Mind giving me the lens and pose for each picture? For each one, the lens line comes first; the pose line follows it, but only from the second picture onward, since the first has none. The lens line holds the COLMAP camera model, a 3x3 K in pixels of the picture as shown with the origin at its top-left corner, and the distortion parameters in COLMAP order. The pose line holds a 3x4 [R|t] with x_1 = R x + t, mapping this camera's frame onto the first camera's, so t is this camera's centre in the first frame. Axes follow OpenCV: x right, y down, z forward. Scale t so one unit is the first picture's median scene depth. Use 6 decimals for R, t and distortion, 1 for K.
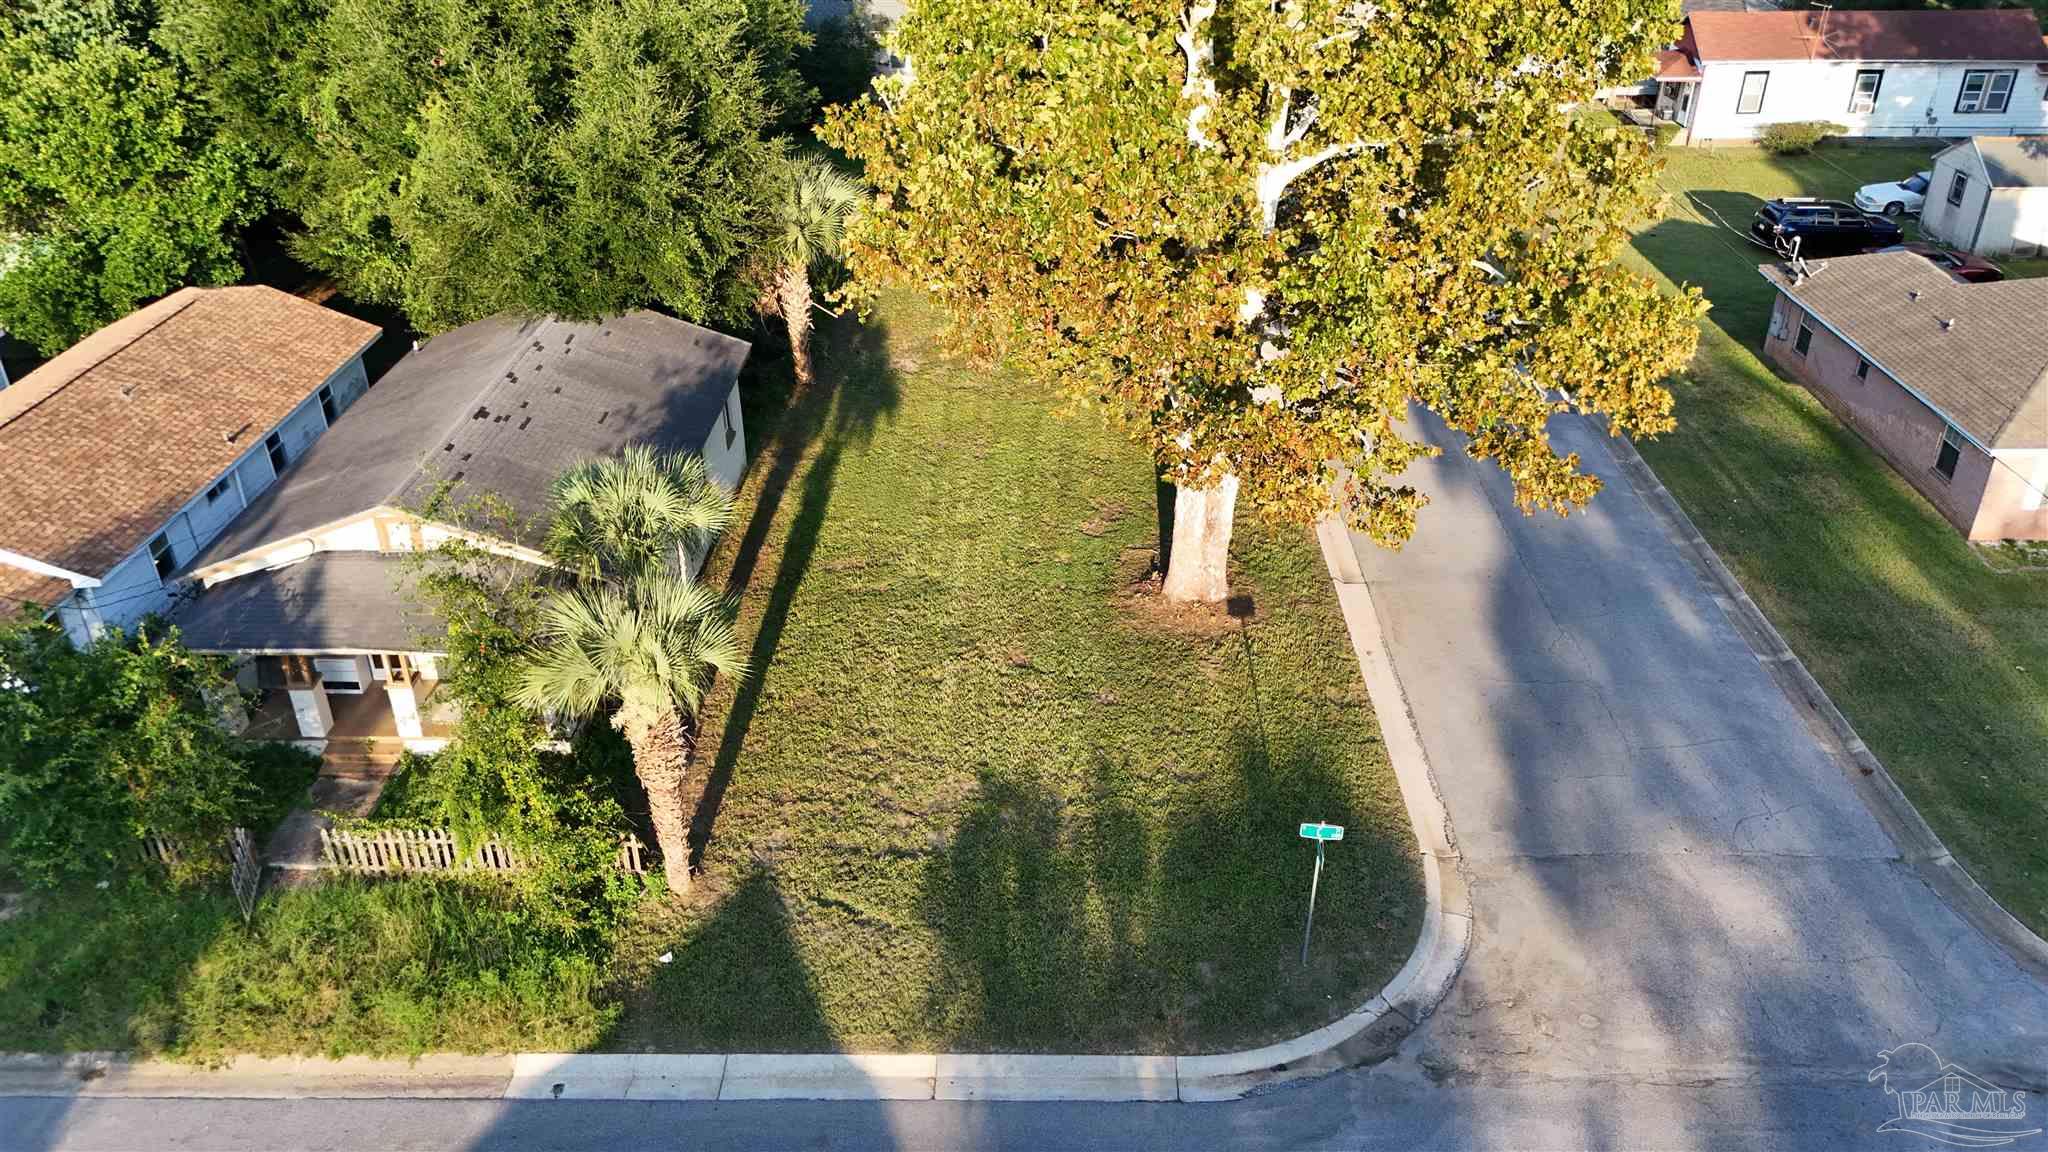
lens RADIAL K [[1518.9, 0, 1029.8], [0, 1518.9, 563.8], [0, 0, 1]] dist [0.058299, -0.047069]
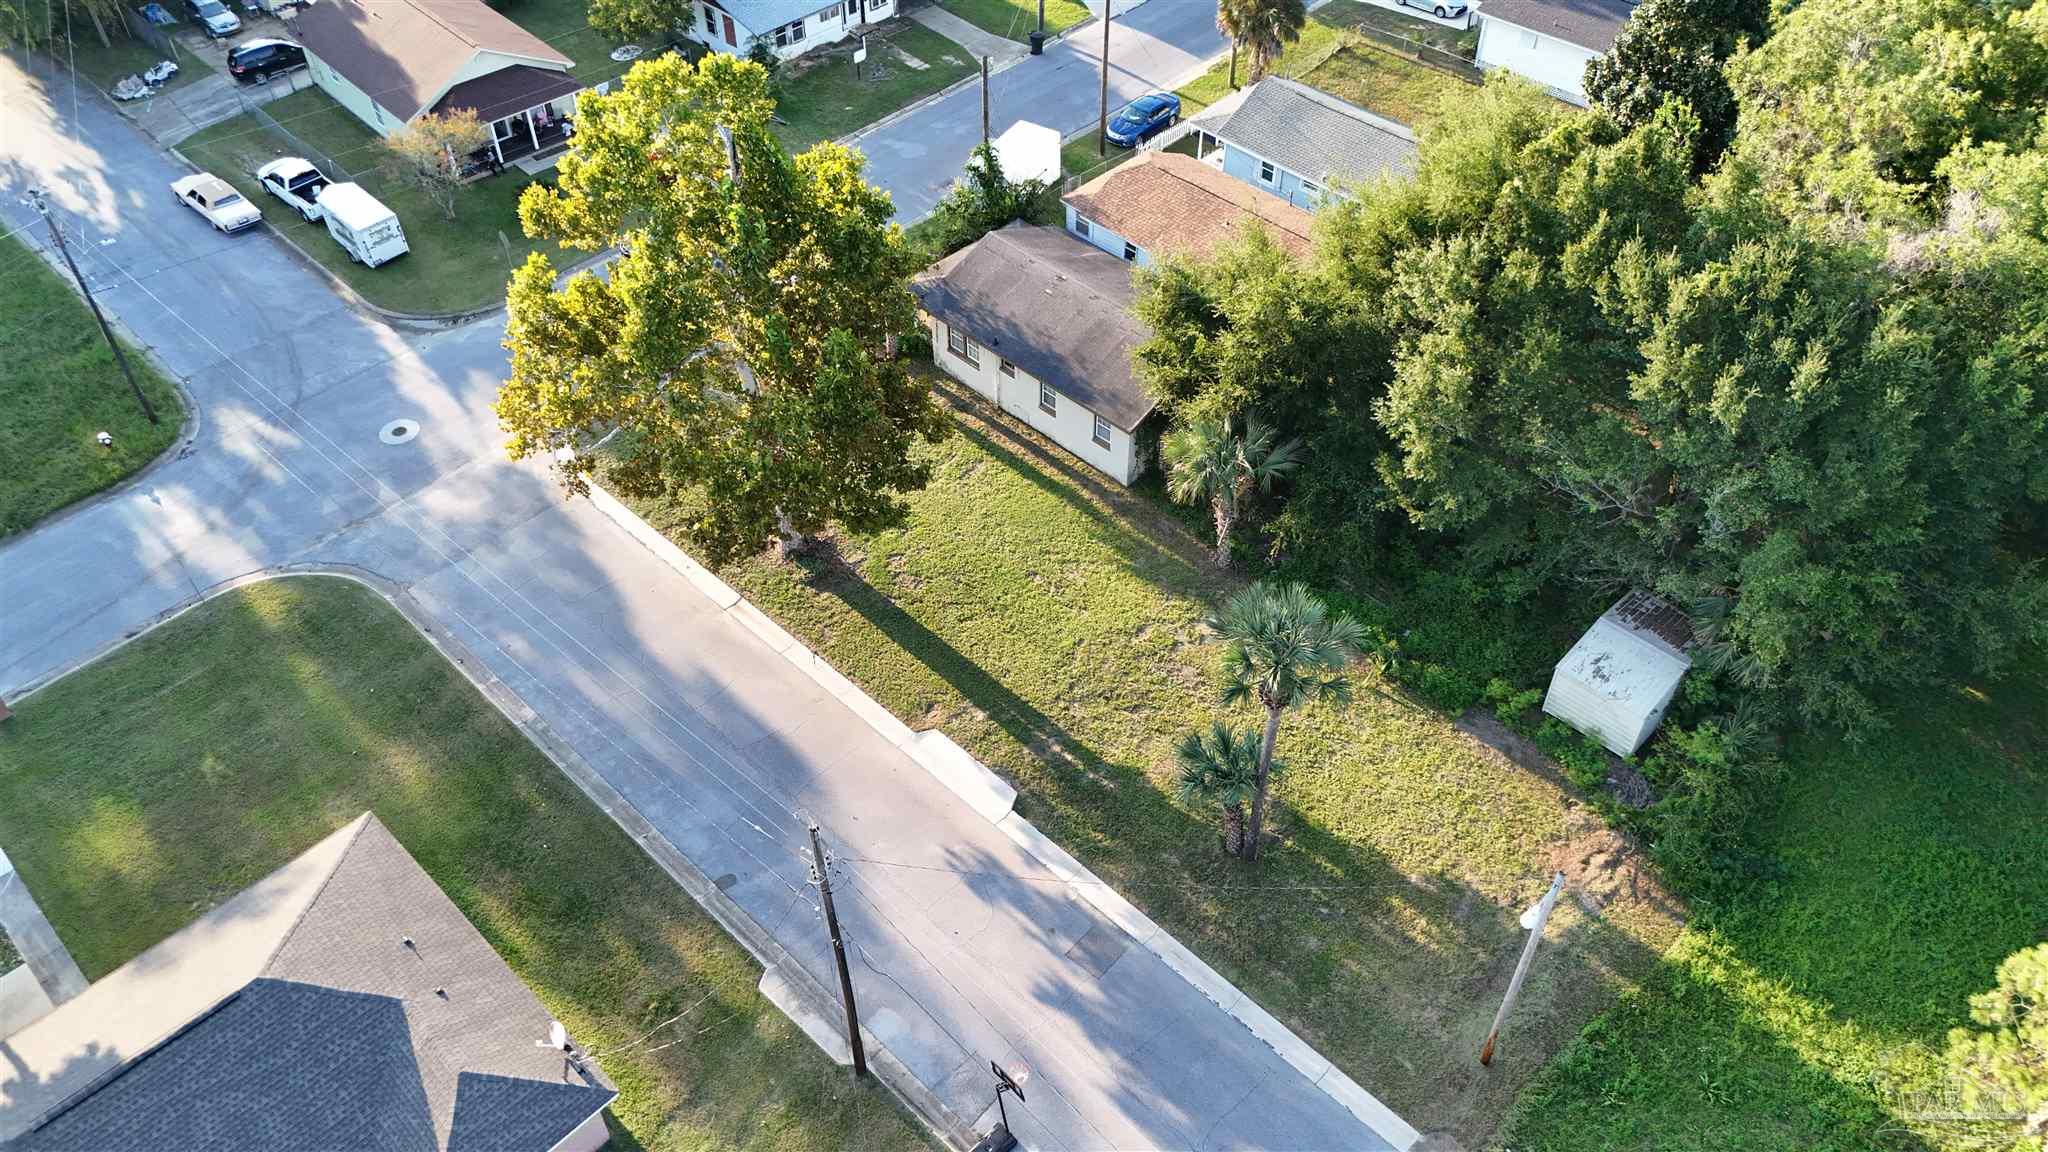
lens RADIAL K [[1518.9, 0, 1026.9], [0, 1518.9, 566.4], [0, 0, 1]] dist [0.058299, -0.047069]
pose [[-0.687354, 0.518243, -0.508889, 0.915710], [-0.341208, 0.388118, 0.856120, -1.714652], [0.641187, 0.762095, -0.089945, 1.515032]]
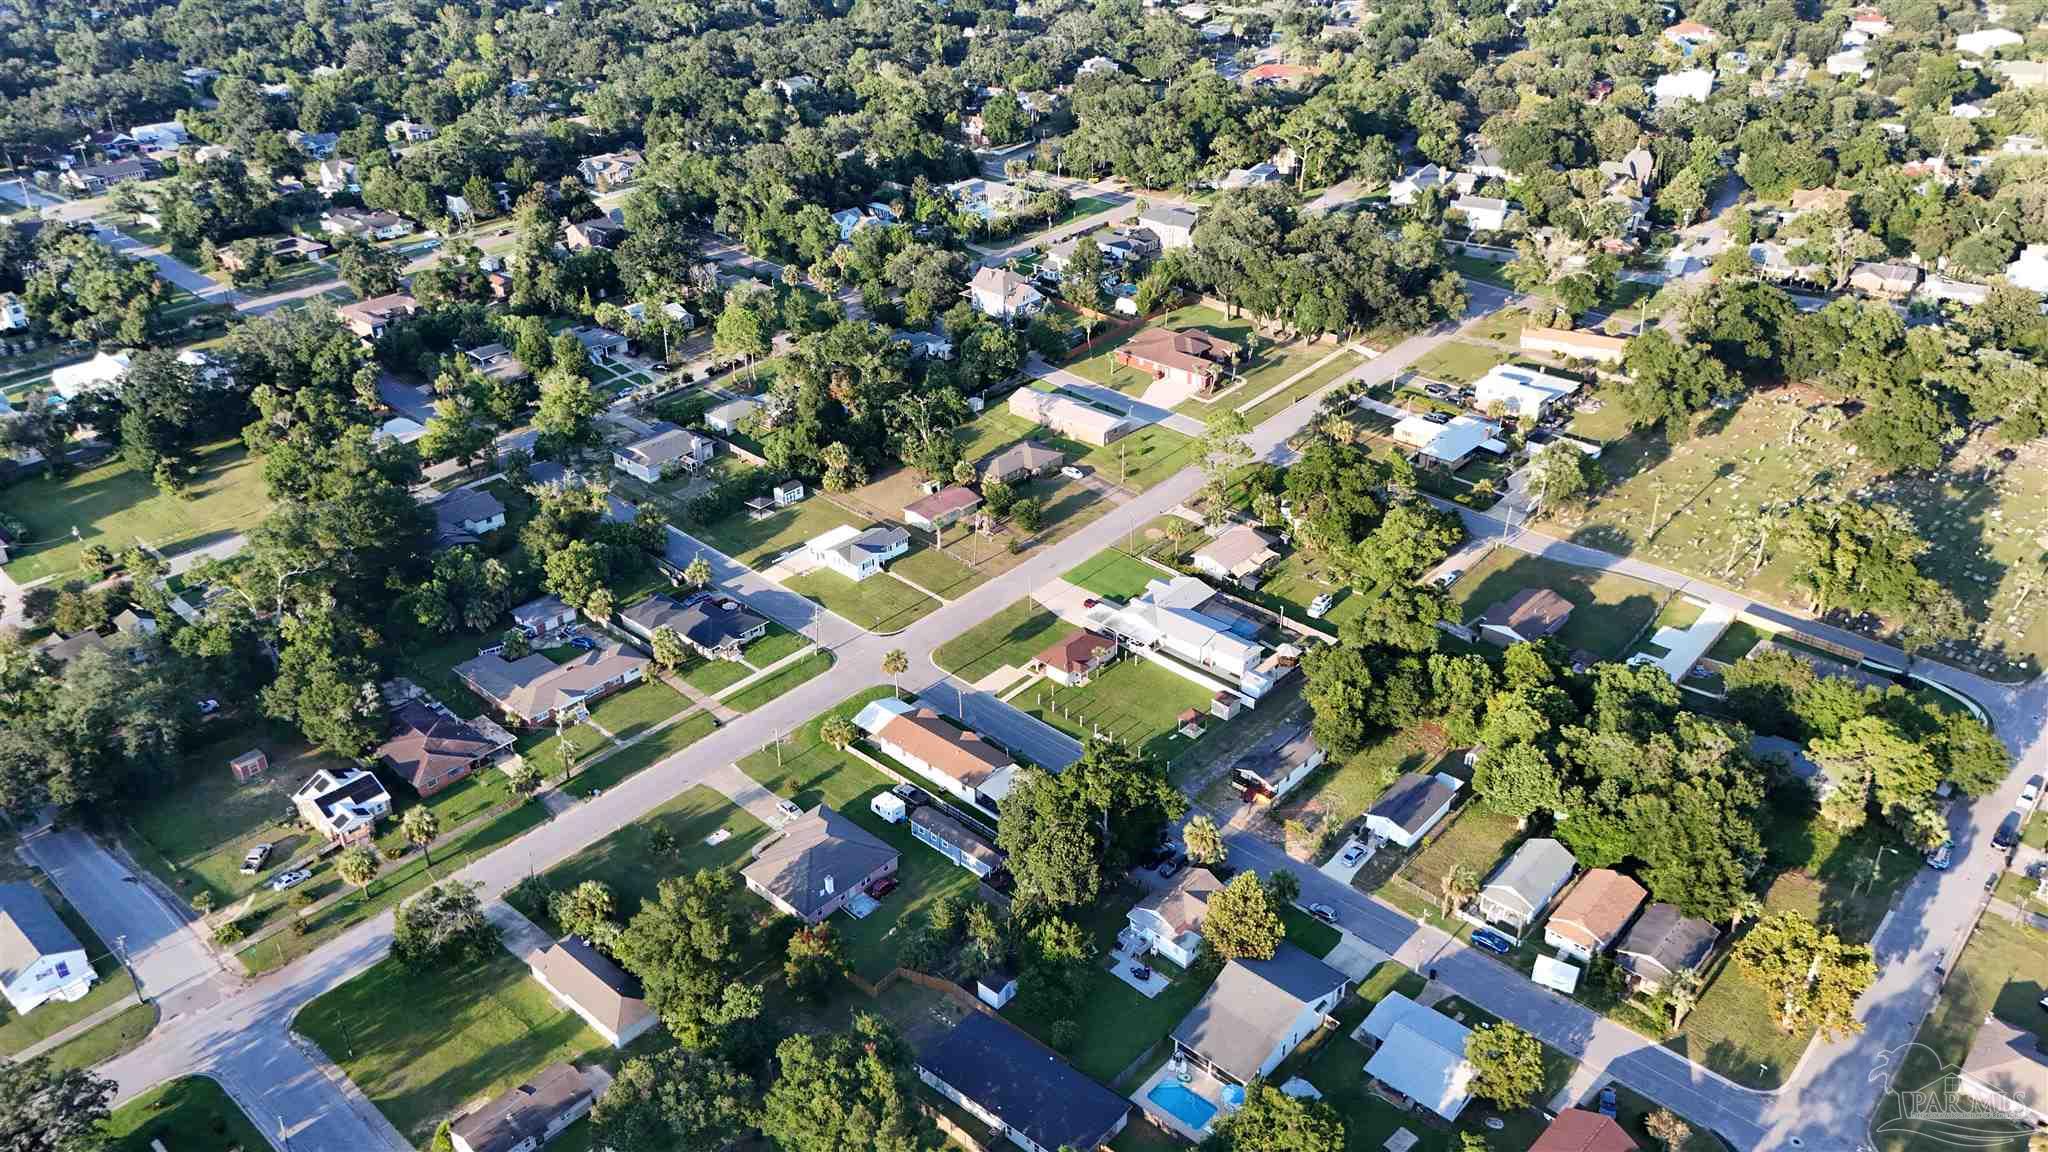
lens RADIAL K [[1518.9, 0, 1025.3], [0, 1518.9, 582.4], [0, 0, 1]] dist [0.058299, -0.047069]
pose [[0.755091, 0.332228, -0.565210, 0.730657], [-0.327364, 0.937995, 0.114008, -1.361733], [0.568041, 0.098943, 0.817031, -5.885912]]
